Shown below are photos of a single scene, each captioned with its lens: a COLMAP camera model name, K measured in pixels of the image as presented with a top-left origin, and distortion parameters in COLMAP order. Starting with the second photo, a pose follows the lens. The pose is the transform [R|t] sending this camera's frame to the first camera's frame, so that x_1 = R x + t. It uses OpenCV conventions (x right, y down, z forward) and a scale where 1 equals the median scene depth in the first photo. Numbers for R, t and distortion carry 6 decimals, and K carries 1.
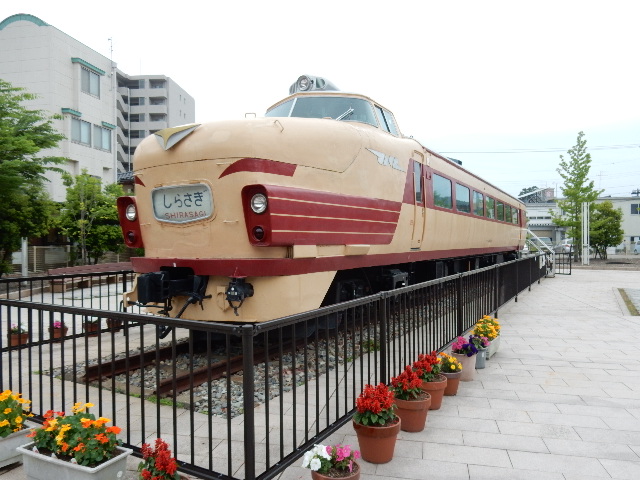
lens RADIAL K [[471.9, 0, 318.3], [0, 471.9, 240.3], [0, 0, 1]] dist [-0.002405, 0.000298]
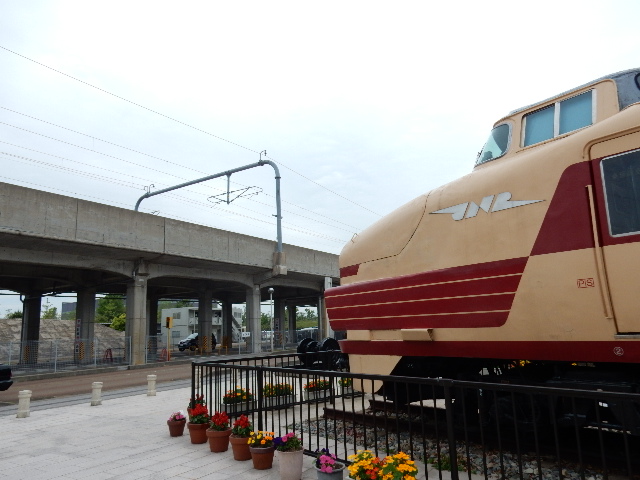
lens RADIAL K [[471.9, 0, 320.9], [0, 471.9, 243.1], [0, 0, 1]] dist [-0.002405, 0.000298]
pose [[-0.342245, -0.151575, -0.927304, 1.003269], [0.034769, 0.984184, -0.173705, -0.001477], [0.938967, -0.091691, -0.331562, 1.152707]]
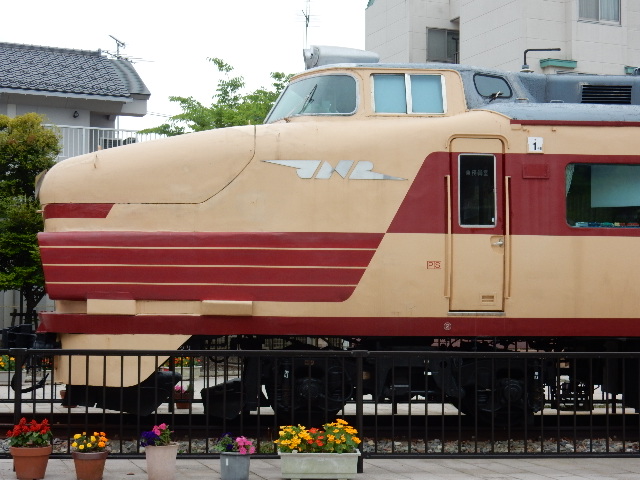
lens RADIAL K [[1030.3, 0, 319.6], [0, 1030.3, 241.7], [0, 0, 1]] dist [-0.044131, 0.000000]
pose [[0.546896, -0.018238, -0.837002, 1.477983], [-0.009880, 0.999552, -0.028235, -0.037938], [0.837142, 0.023712, 0.546472, 0.266210]]
